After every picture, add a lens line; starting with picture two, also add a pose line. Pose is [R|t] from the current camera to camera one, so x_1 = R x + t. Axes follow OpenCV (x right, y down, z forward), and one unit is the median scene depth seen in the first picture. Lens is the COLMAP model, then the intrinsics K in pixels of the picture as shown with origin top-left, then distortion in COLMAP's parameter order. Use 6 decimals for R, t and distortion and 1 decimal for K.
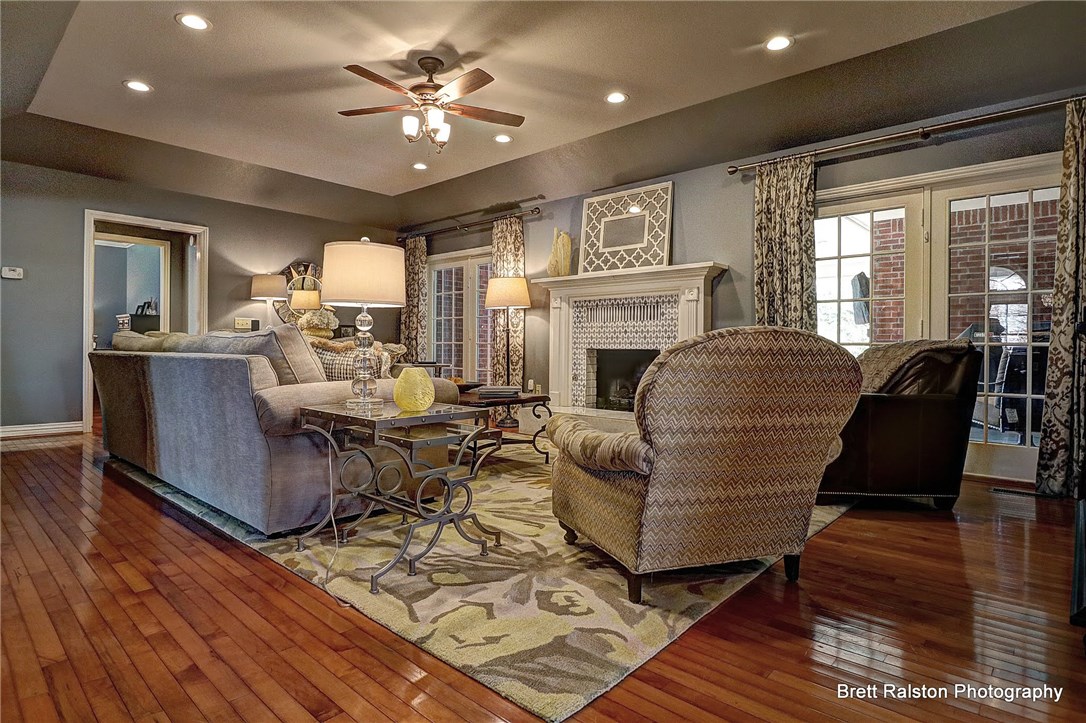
lens RADIAL K [[577.9, 0, 543.4], [0, 577.9, 354.1], [0, 0, 1]] dist [-0.000927, -0.000367]
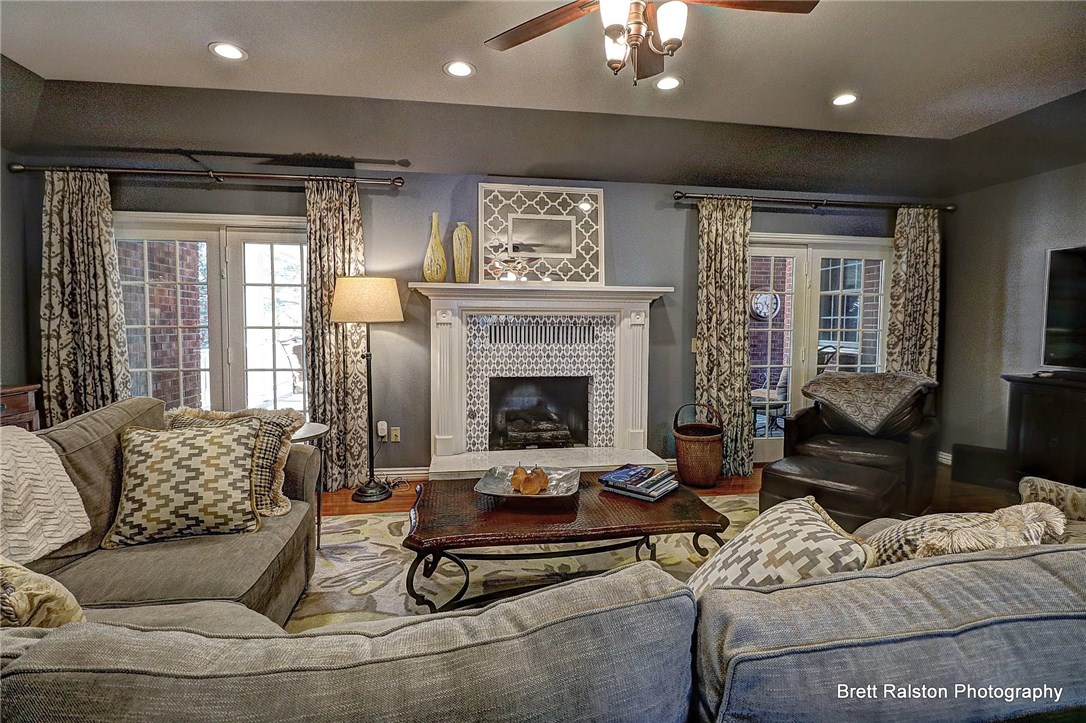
lens RADIAL K [[510.3, 0, 545.9], [0, 510.3, 352.8], [0, 0, 1]] dist [-0.000720, -0.010500]
pose [[0.632835, -0.047551, 0.772825, -0.452309], [0.007283, 0.998434, 0.055468, -0.088165], [-0.774253, -0.029474, 0.632190, 0.550602]]
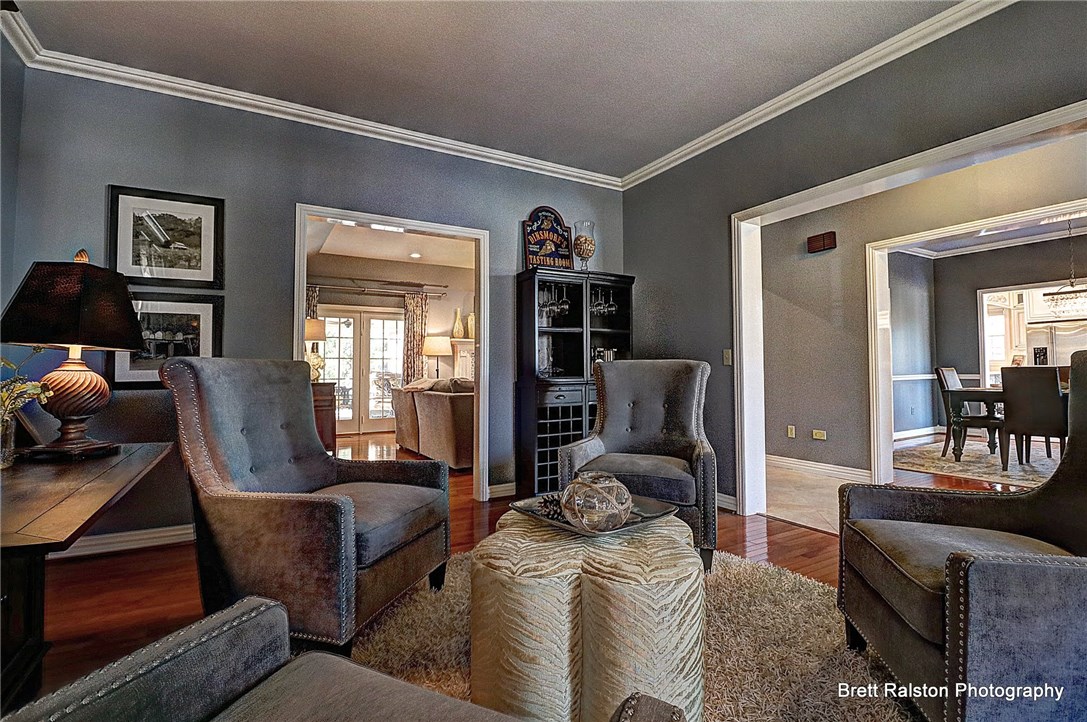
lens RADIAL K [[510.8, 0, 546.4], [0, 510.8, 352.3], [0, 0, 1]] dist [-0.000720, -0.010500]
pose [[0.310675, 0.025045, 0.950186, -1.480142], [0.022004, 0.999195, -0.033531, -0.042342], [-0.950261, 0.031325, 0.309874, 0.355029]]
